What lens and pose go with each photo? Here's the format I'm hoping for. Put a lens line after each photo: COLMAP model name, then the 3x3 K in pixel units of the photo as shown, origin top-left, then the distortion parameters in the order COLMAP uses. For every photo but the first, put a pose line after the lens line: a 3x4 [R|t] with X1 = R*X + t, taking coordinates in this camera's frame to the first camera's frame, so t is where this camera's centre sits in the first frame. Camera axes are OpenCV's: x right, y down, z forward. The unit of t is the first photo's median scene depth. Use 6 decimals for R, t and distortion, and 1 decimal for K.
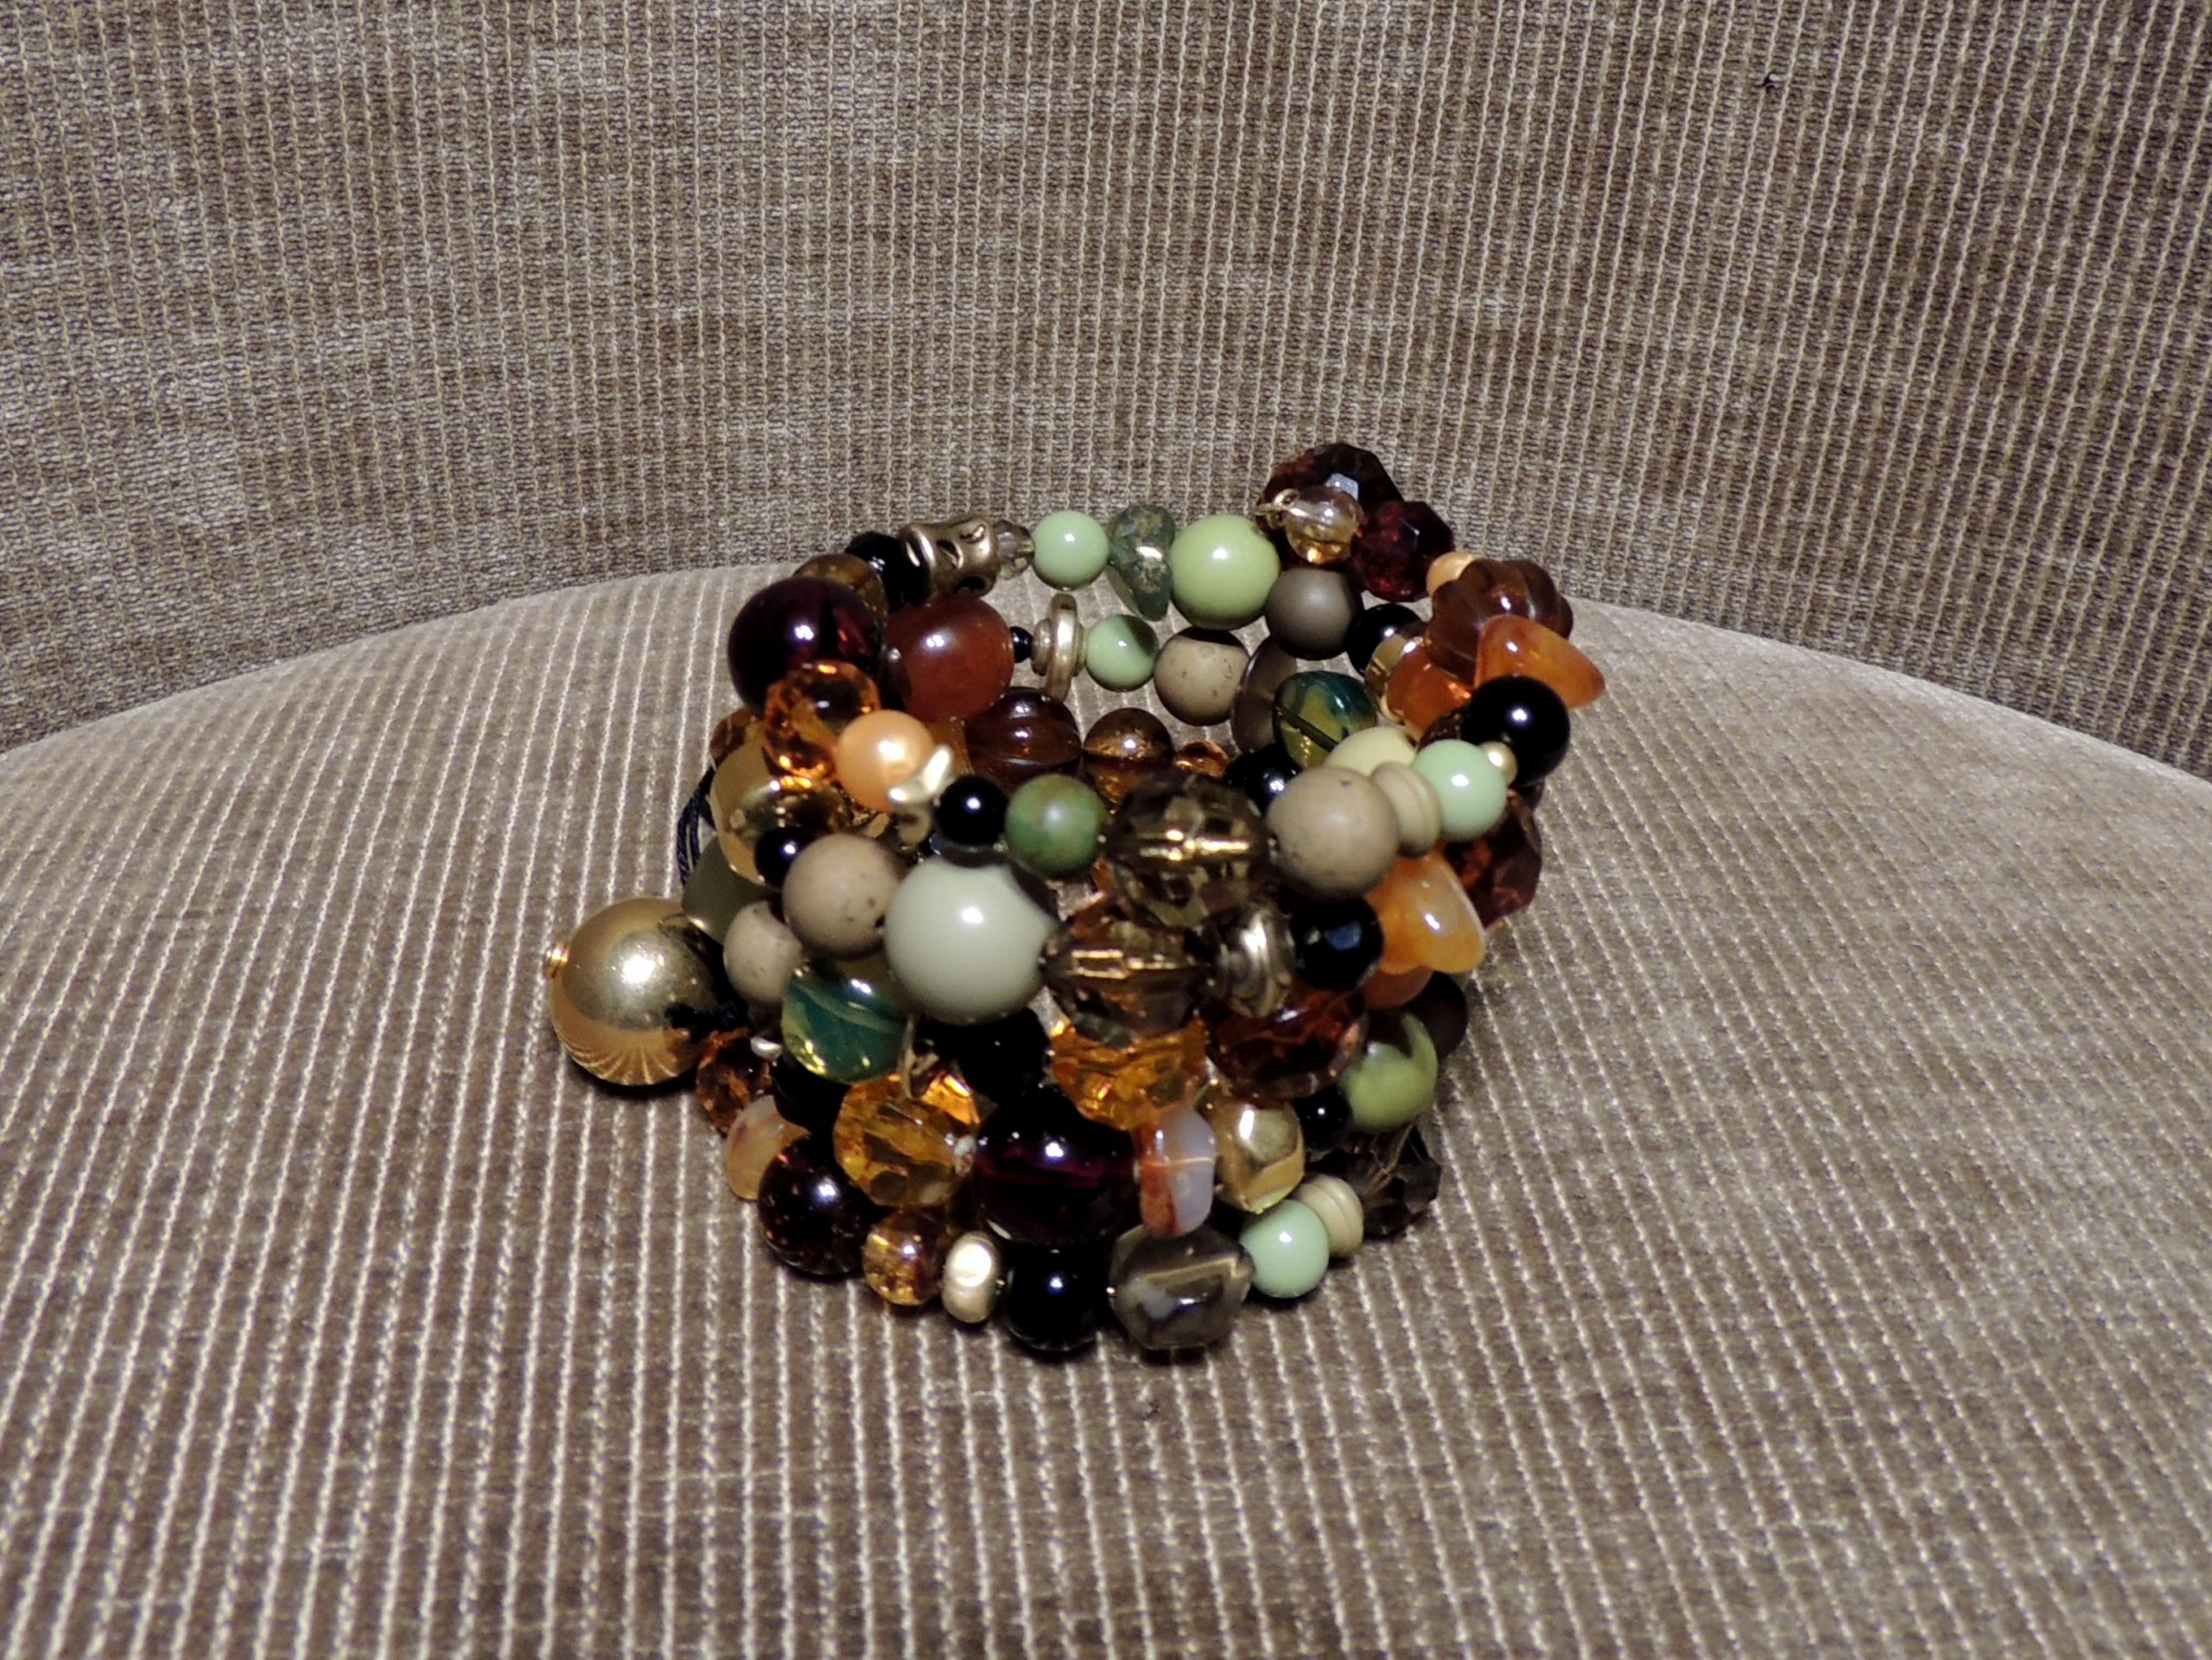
lens RADIAL K [[2321.9, 0, 1082.6], [0, 2321.9, 422.2], [0, 0, 1]] dist [-0.015354, 0.001607]
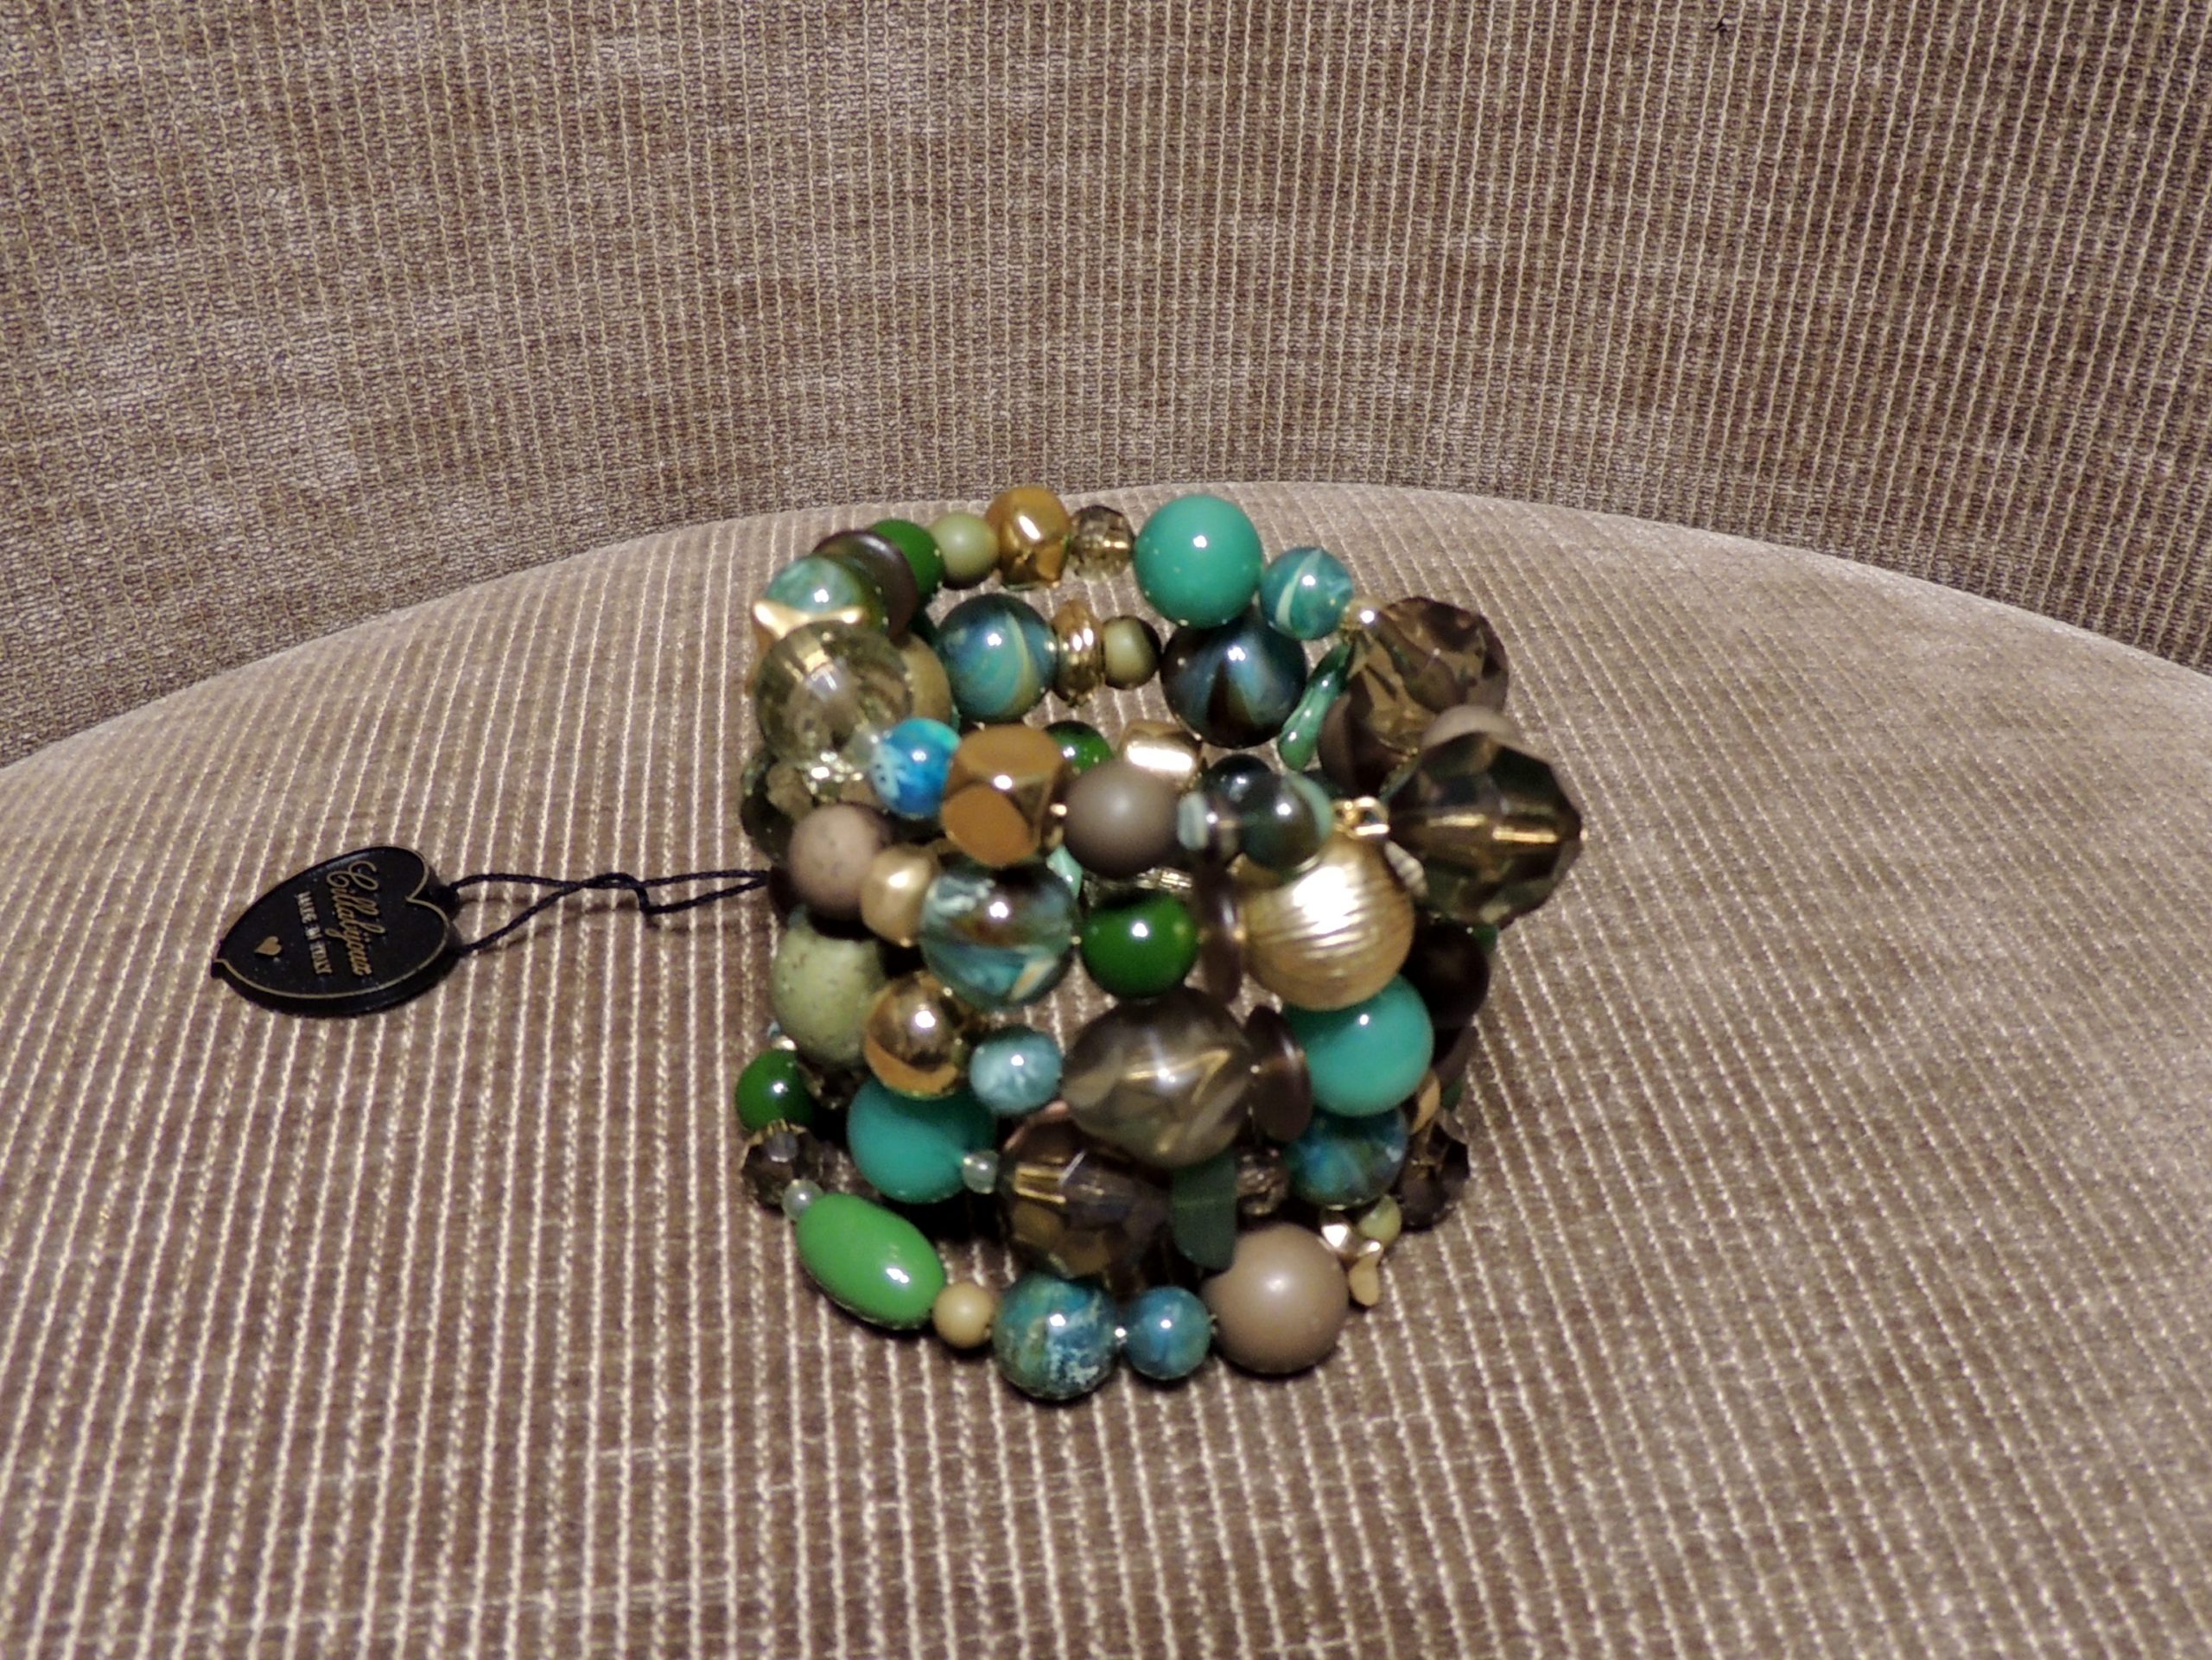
lens RADIAL K [[2317.7, 0, 1149.8], [0, 2317.7, 636.7], [0, 0, 1]] dist [-0.011387, -0.008448]
pose [[0.998954, -0.042806, 0.016101, -0.004956], [0.040980, 0.994103, 0.100394, 0.020027], [-0.020303, -0.099629, 0.994817, -0.114849]]
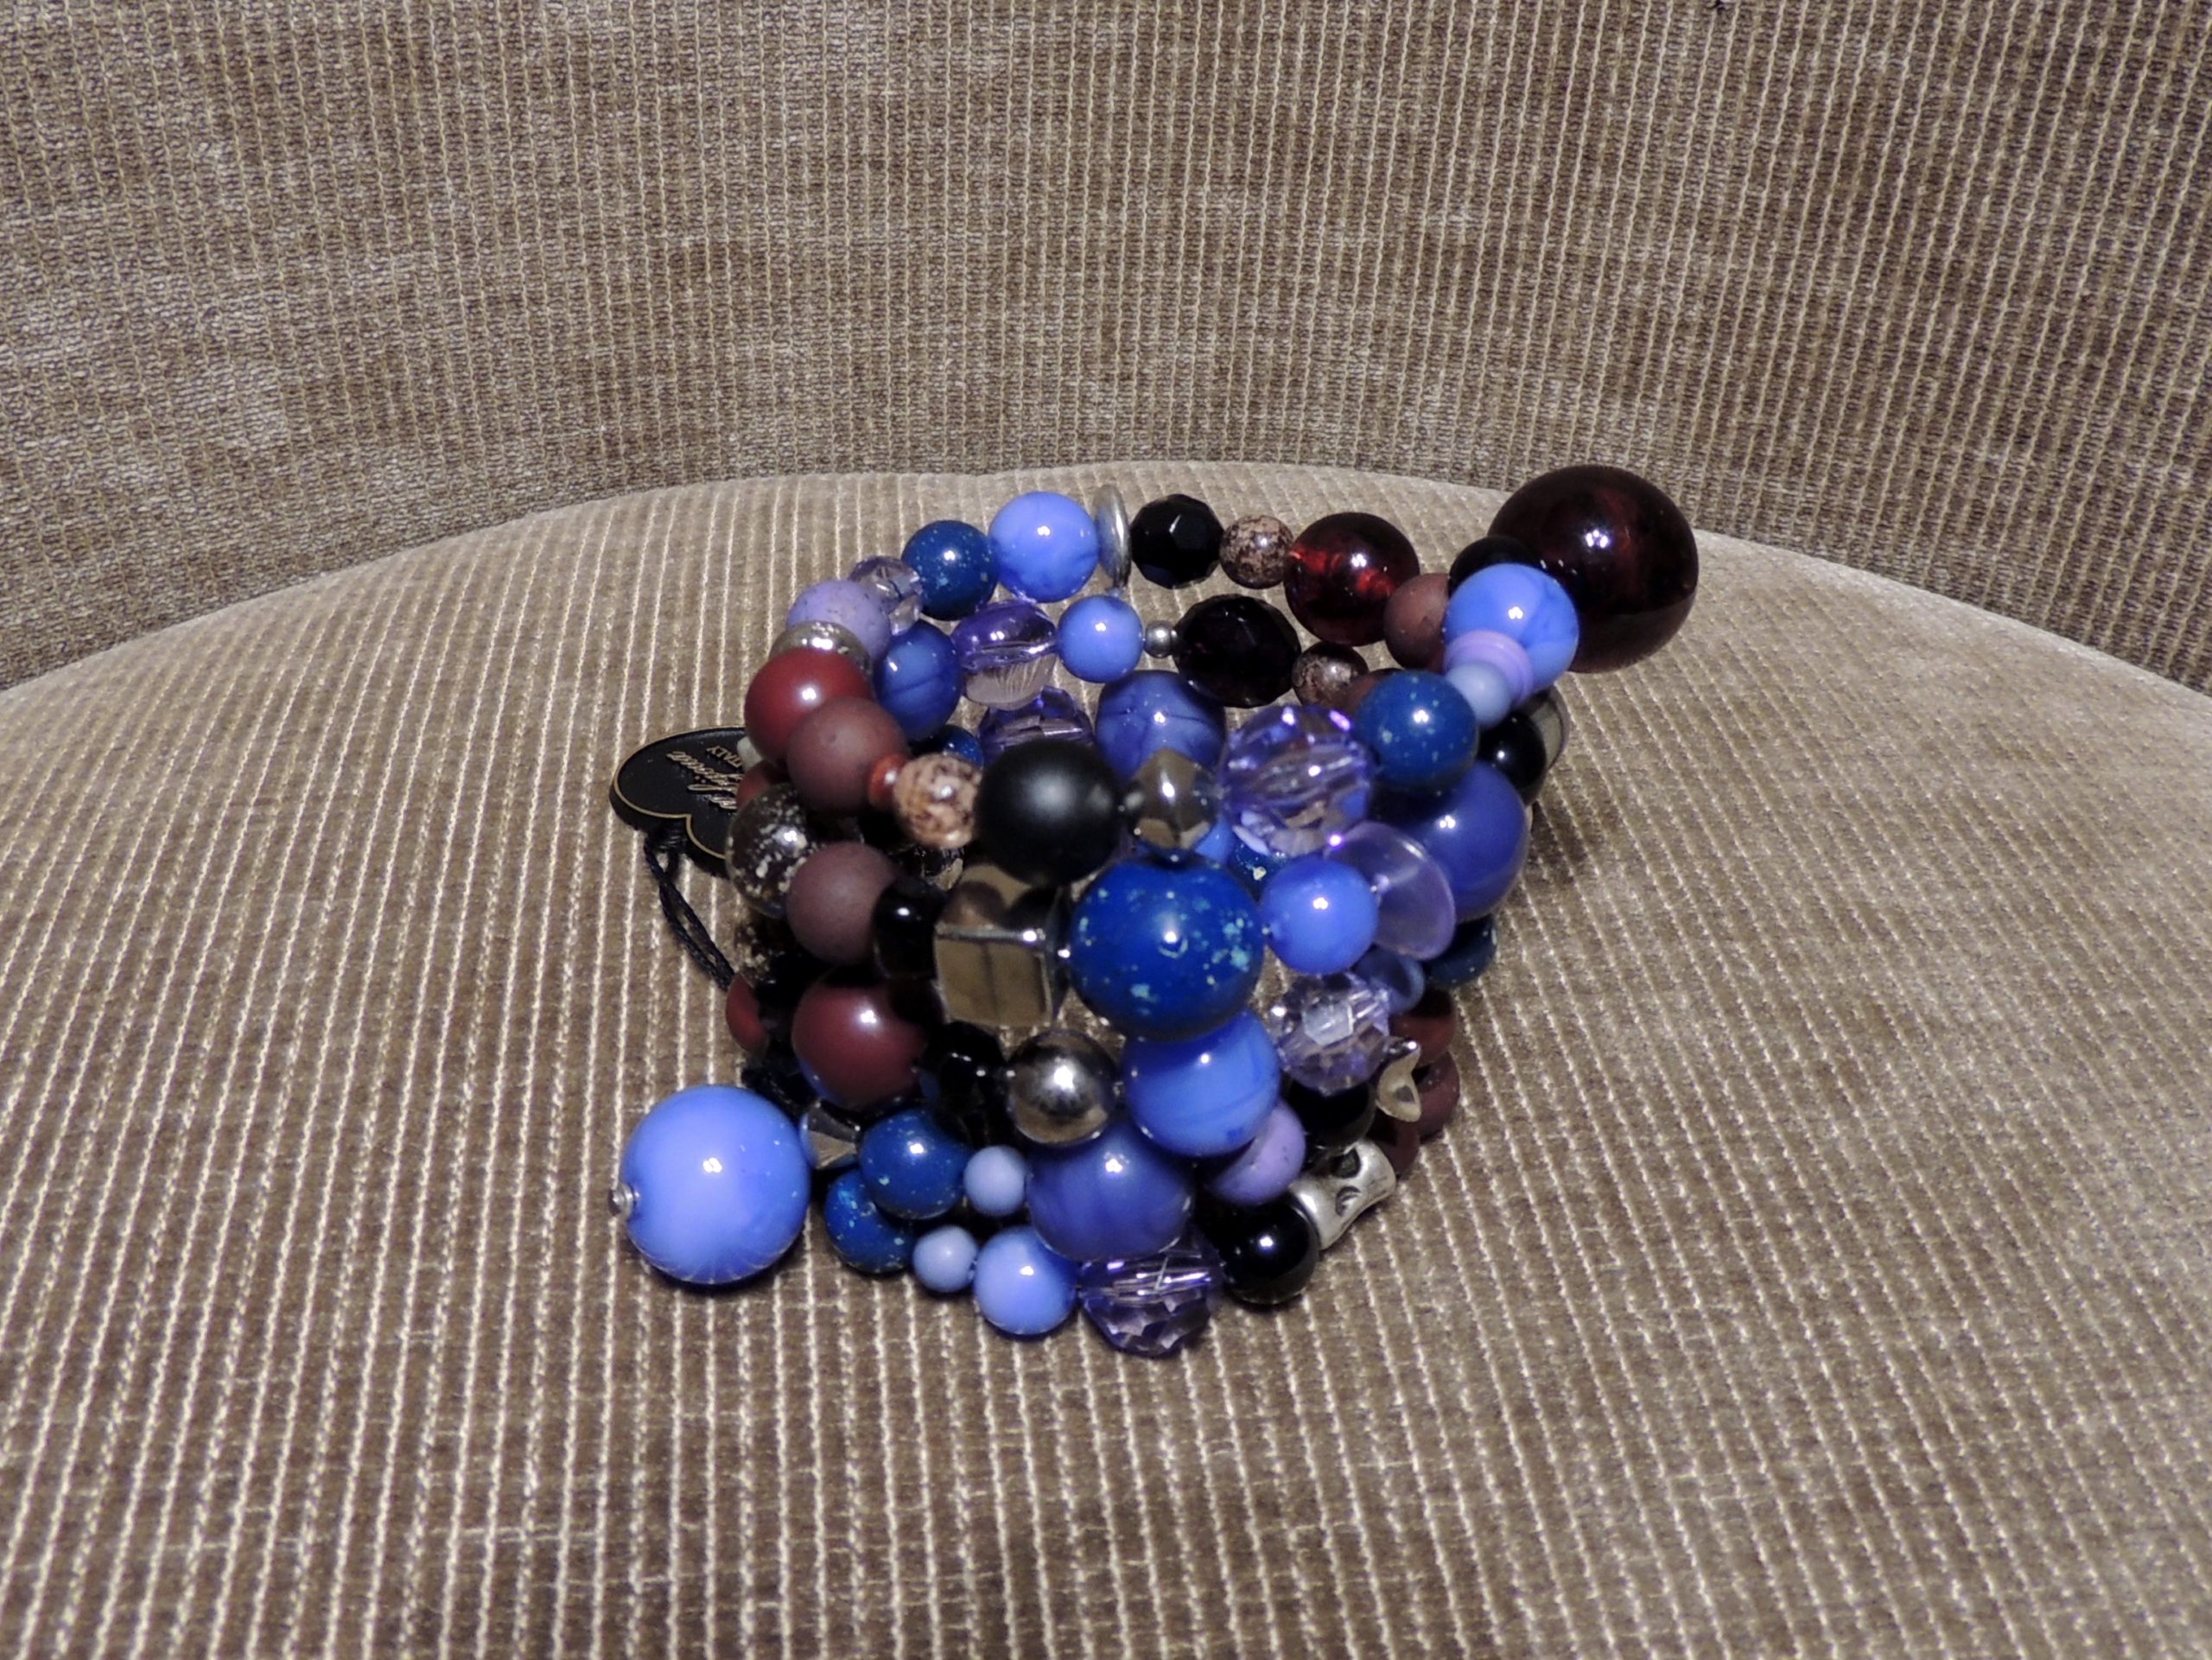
lens RADIAL K [[2318.8, 0, 1055.3], [0, 2318.8, 522.7], [0, 0, 1]] dist [-0.012700, -0.007353]
pose [[0.999775, -0.013578, -0.016306, 0.010110], [0.014888, 0.996427, 0.083130, -0.004712], [0.015119, -0.083354, 0.996405, -0.065102]]
